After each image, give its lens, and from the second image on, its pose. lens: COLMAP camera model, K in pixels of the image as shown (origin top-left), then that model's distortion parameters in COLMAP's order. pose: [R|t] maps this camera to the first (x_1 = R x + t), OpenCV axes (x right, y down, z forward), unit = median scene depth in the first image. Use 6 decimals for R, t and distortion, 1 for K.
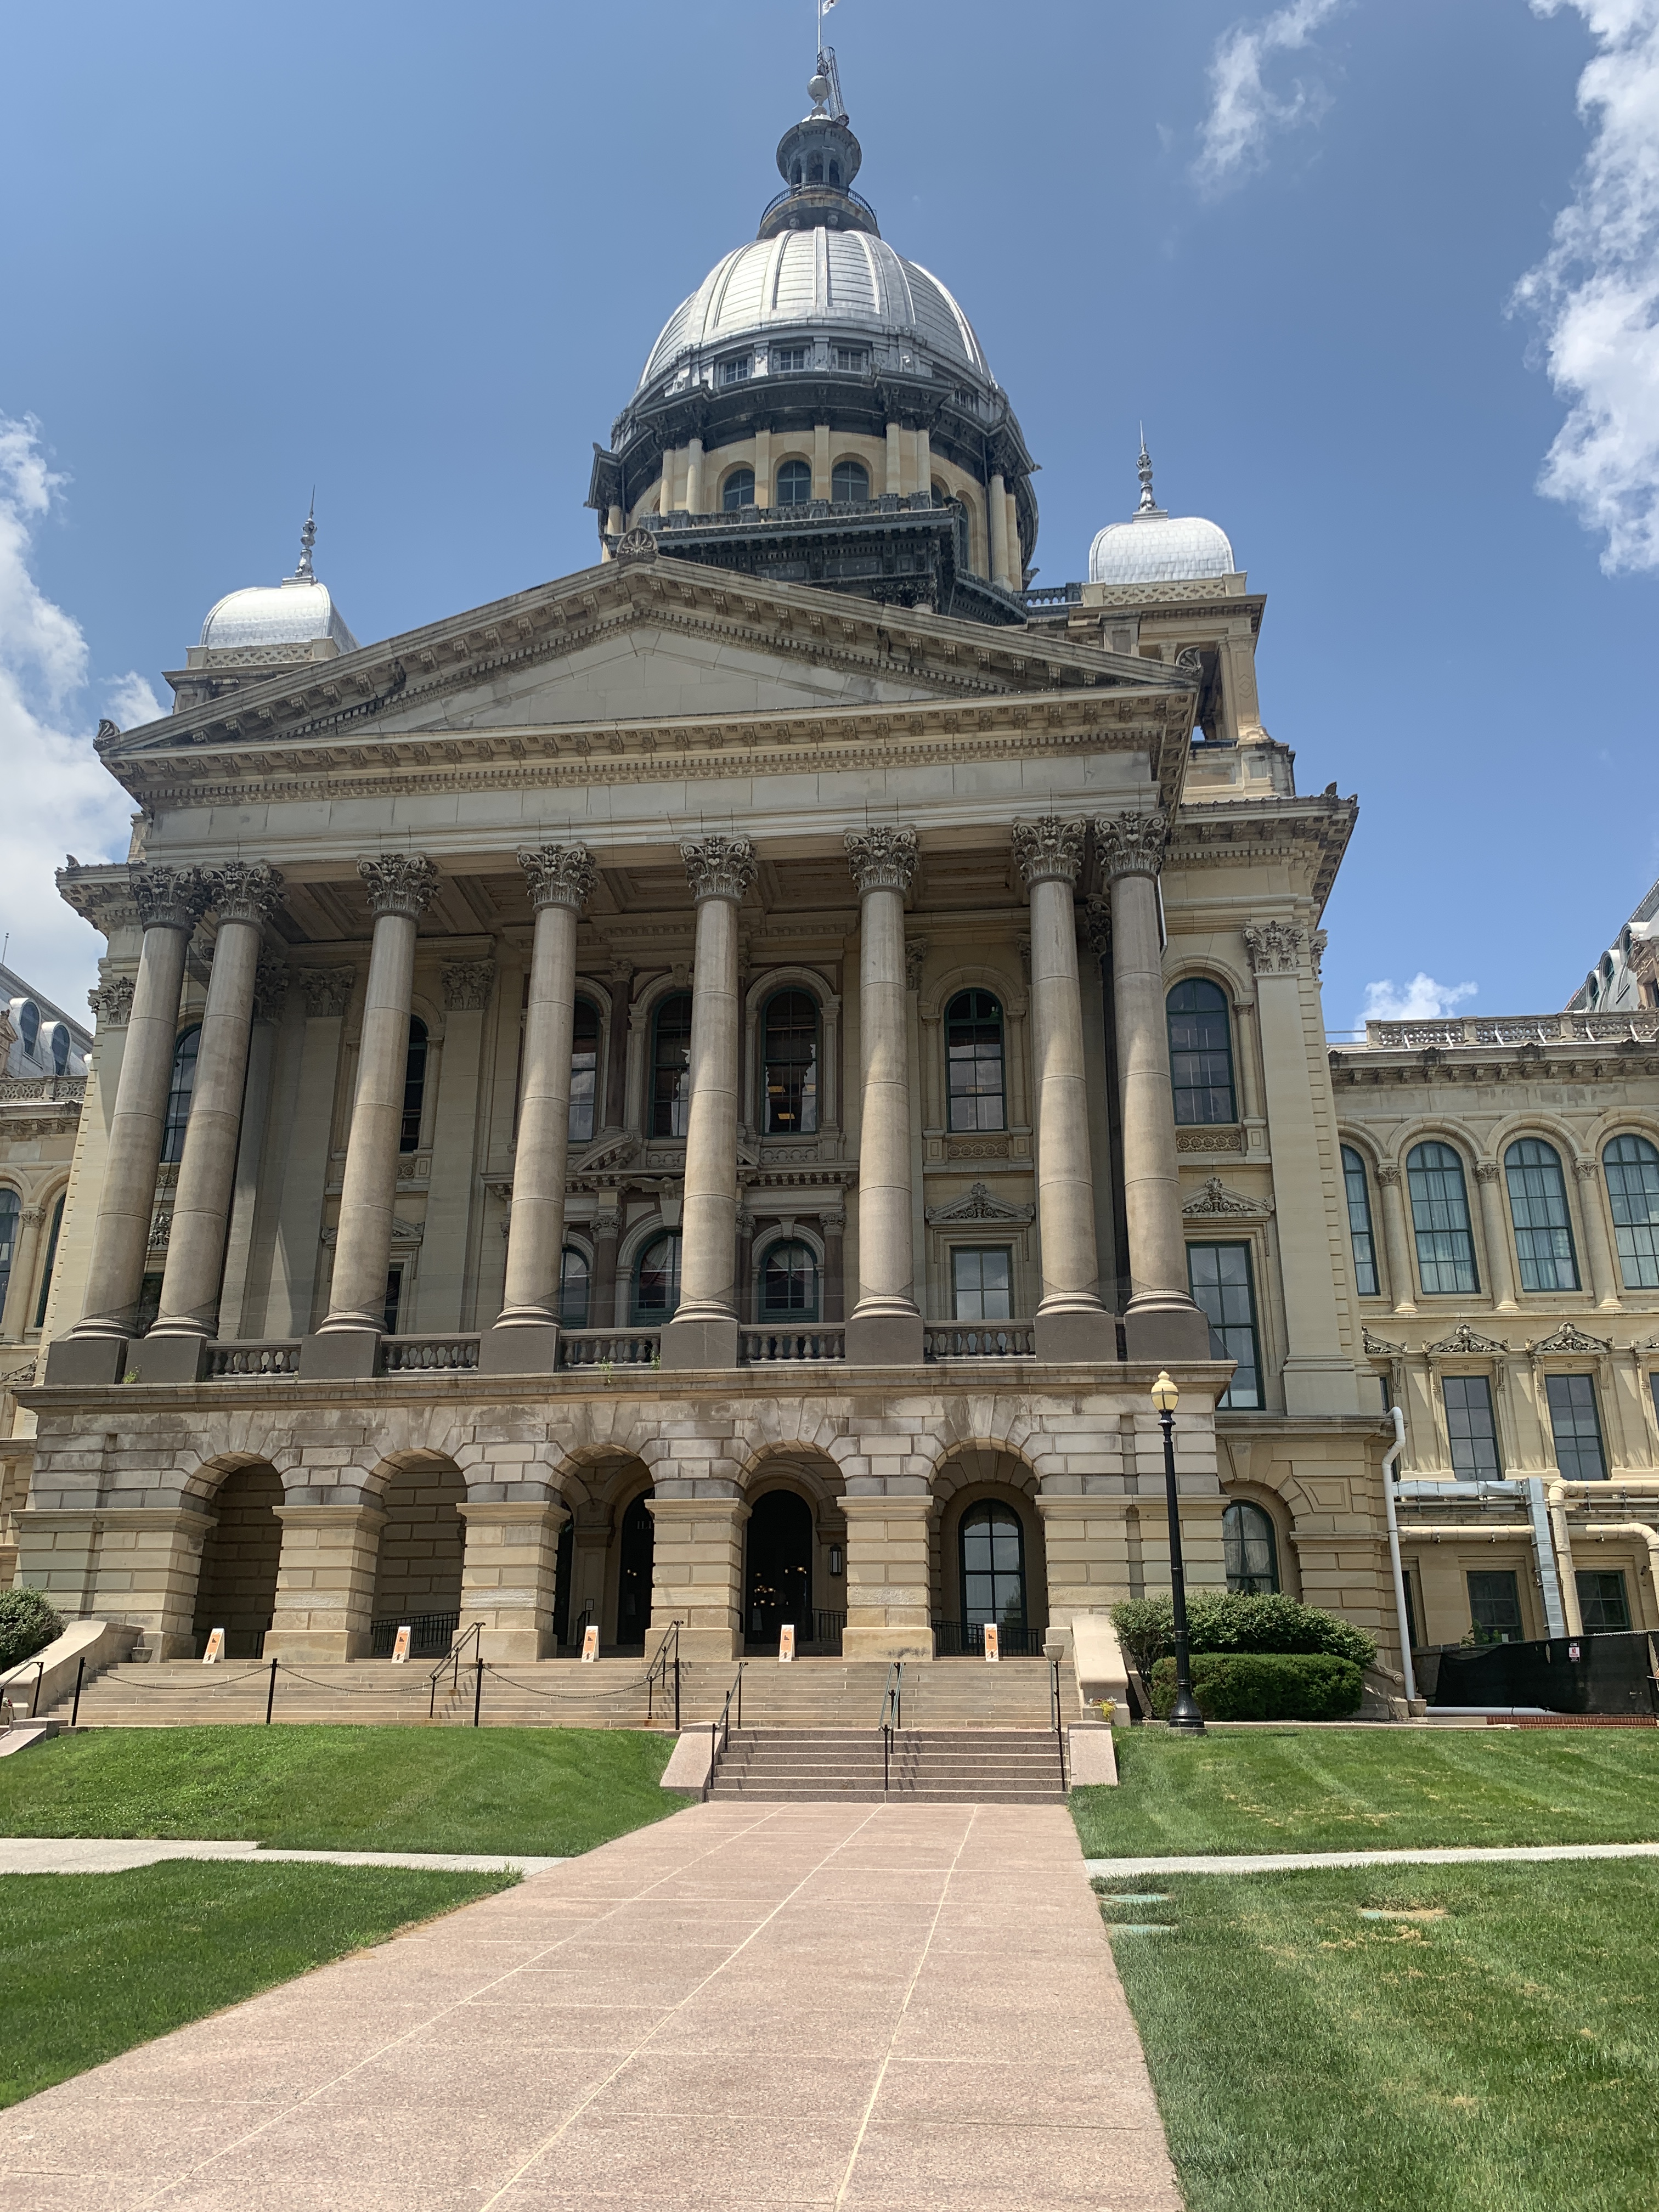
lens RADIAL K [[1684.5, 0, 812.8], [0, 1684.5, 1111.9], [0, 0, 1]] dist [0.050047, -0.068106]
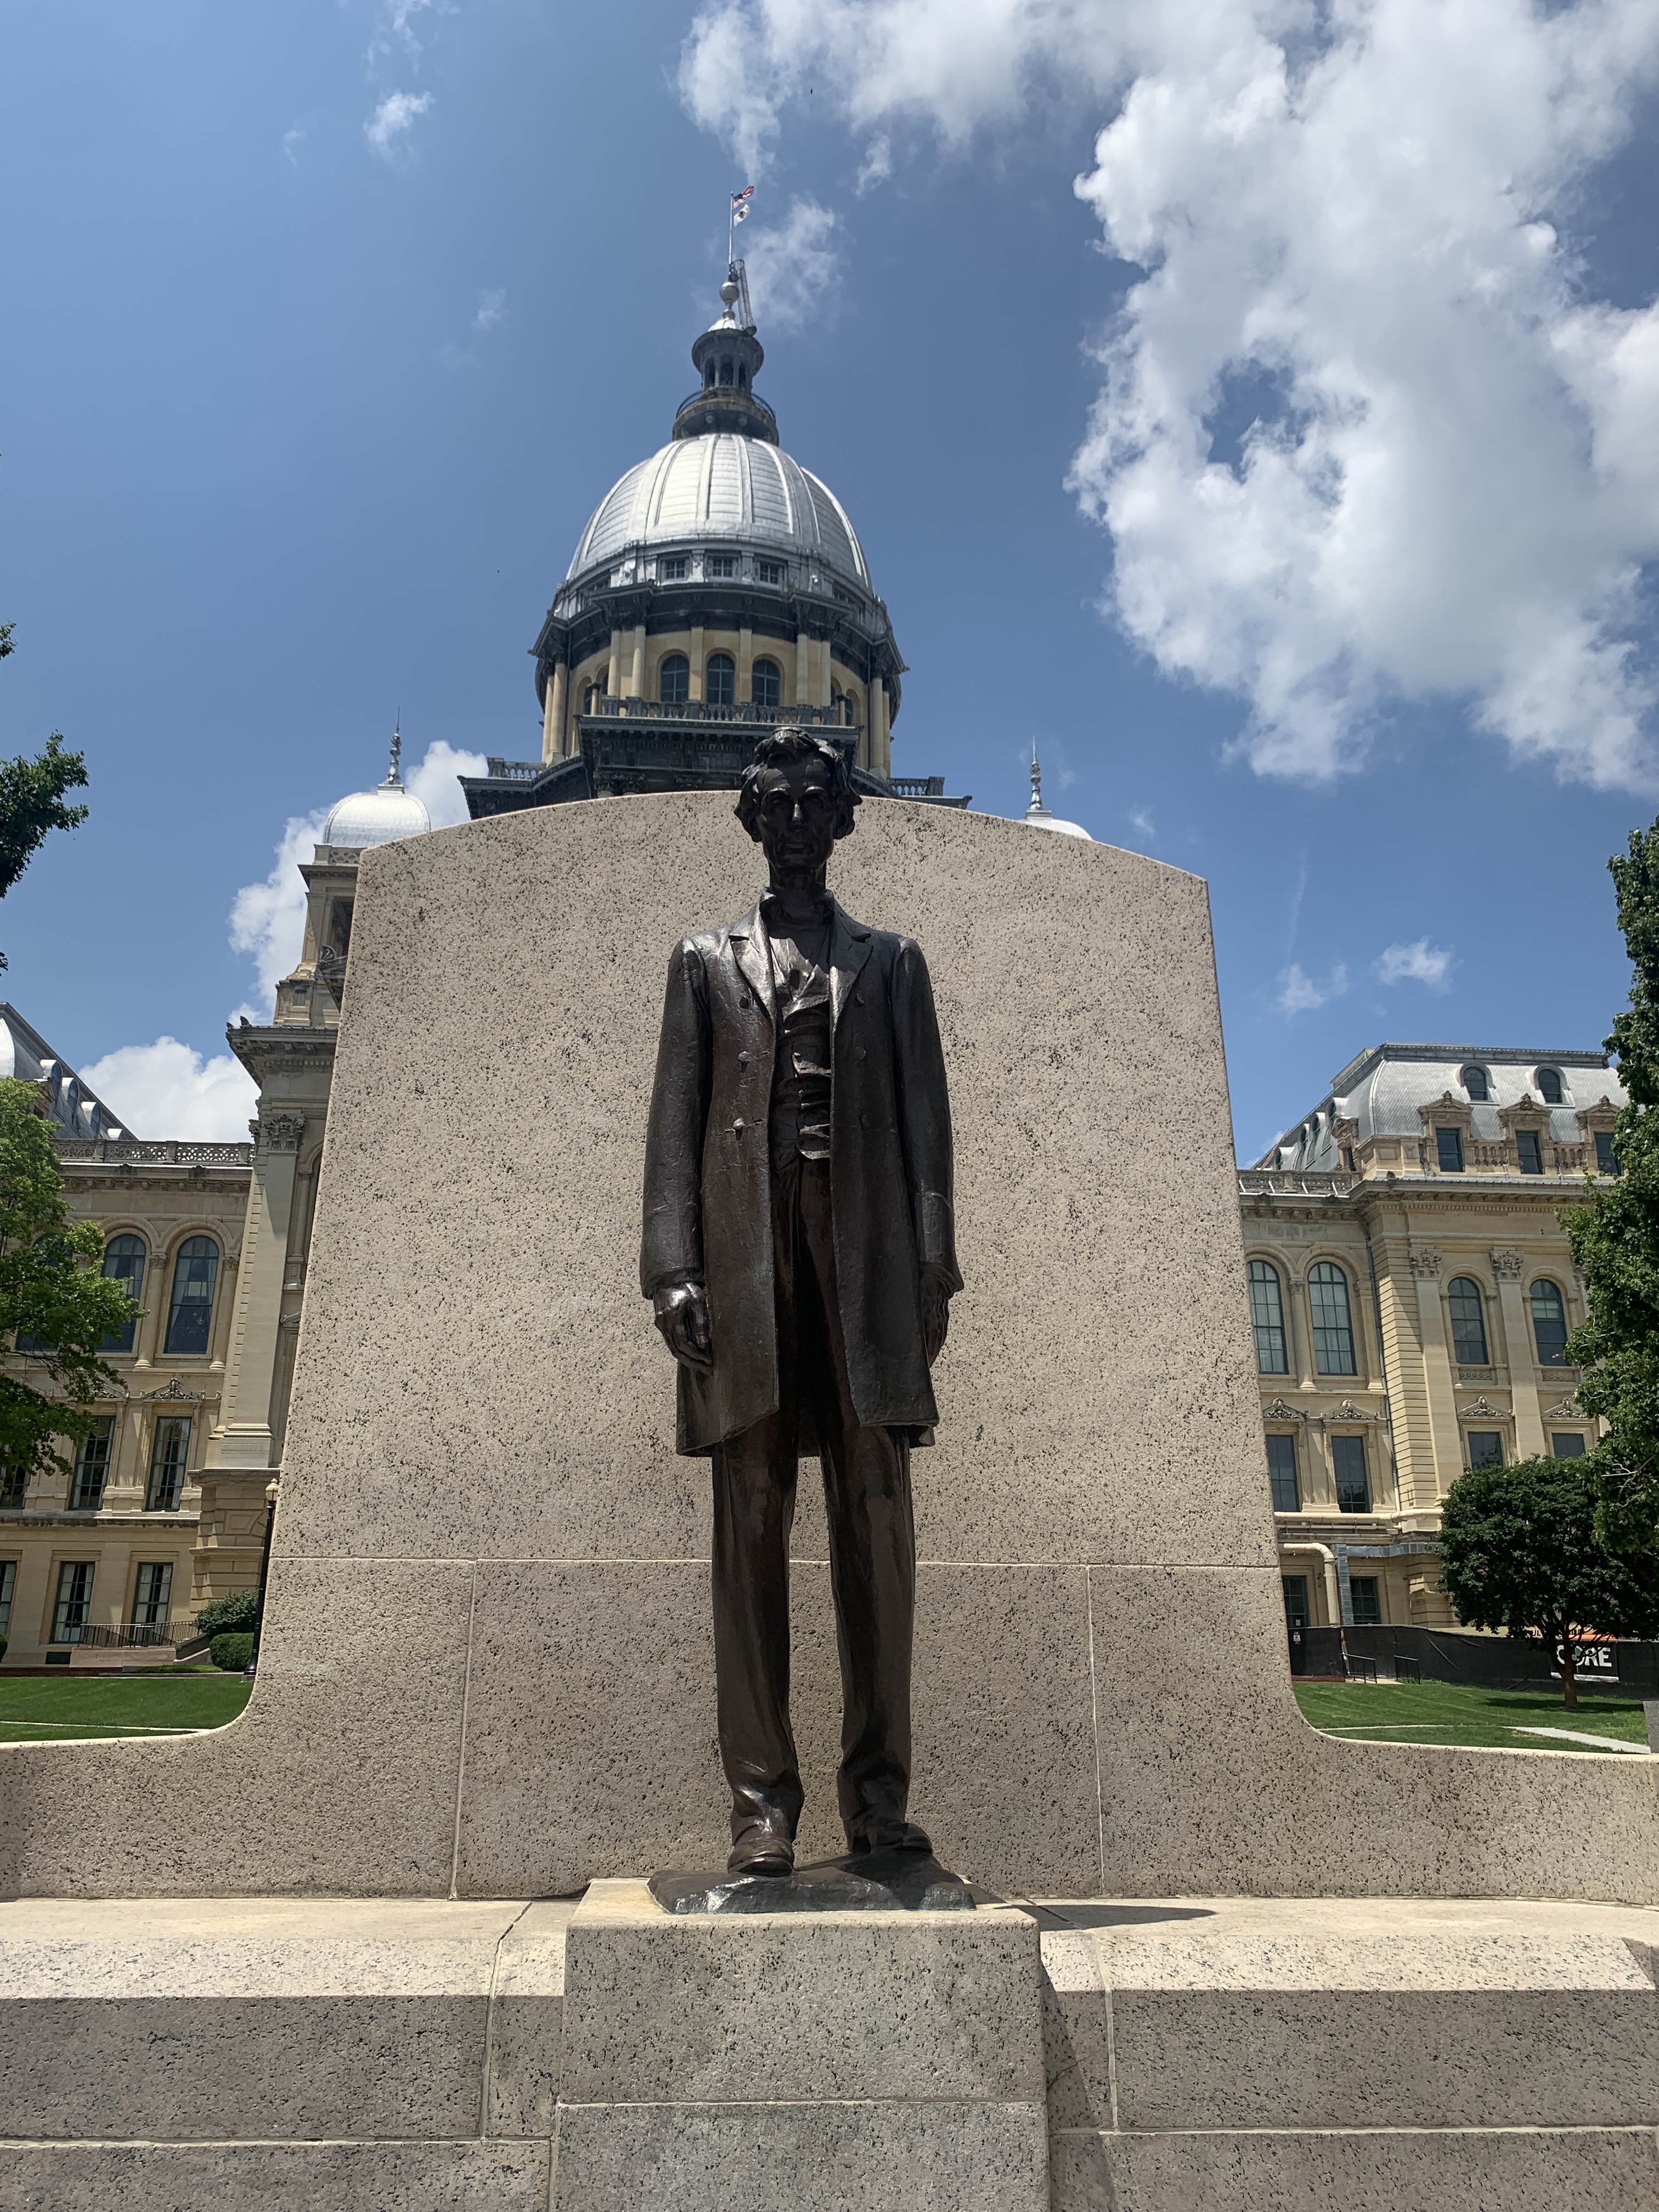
lens RADIAL K [[1684.5, 0, 805.2], [0, 1684.5, 1100.5], [0, 0, 1]] dist [0.050047, -0.068106]
pose [[0.982565, 0.062935, 0.174941, -0.267181], [-0.066026, 0.997747, 0.011900, -0.148232], [-0.173798, -0.023243, 0.984507, -0.409129]]
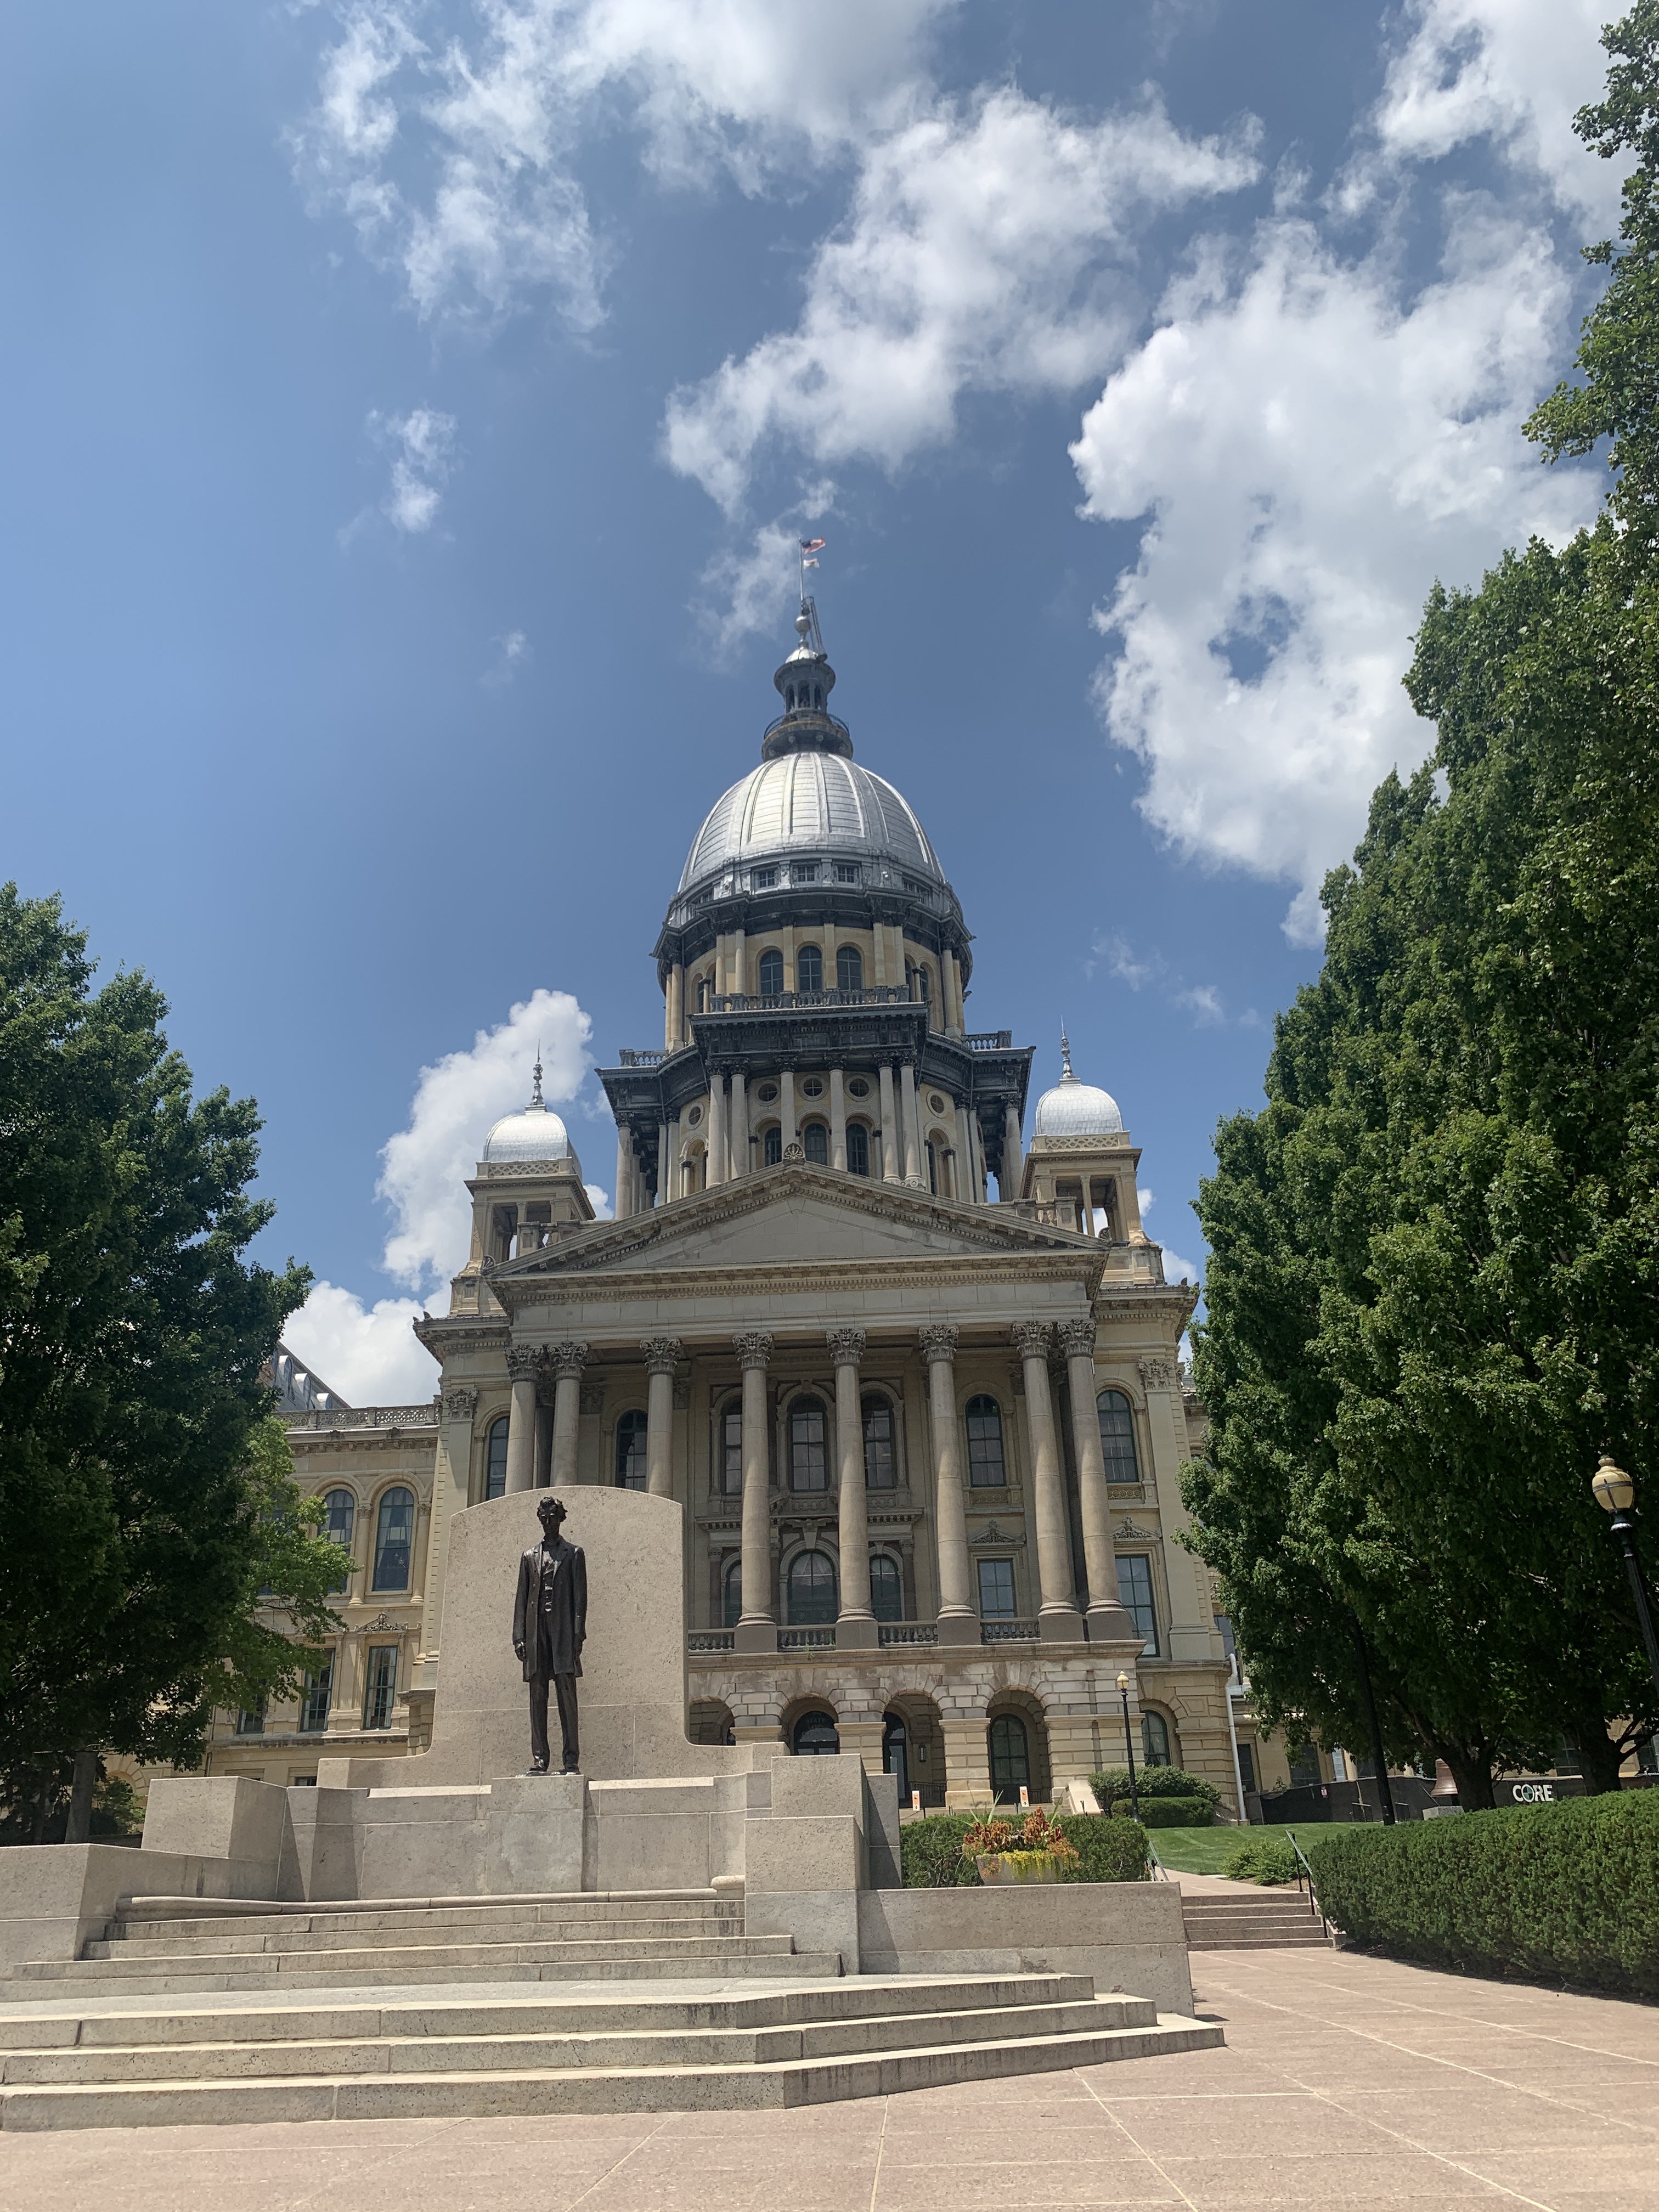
lens RADIAL K [[1684.5, 0, 812.6], [0, 1684.5, 1072.9], [0, 0, 1]] dist [0.050047, -0.068106]
pose [[0.997039, 0.001169, 0.076890, -0.218003], [0.007061, 0.994267, -0.106689, -0.229928], [-0.076574, 0.106916, 0.991315, -0.747226]]
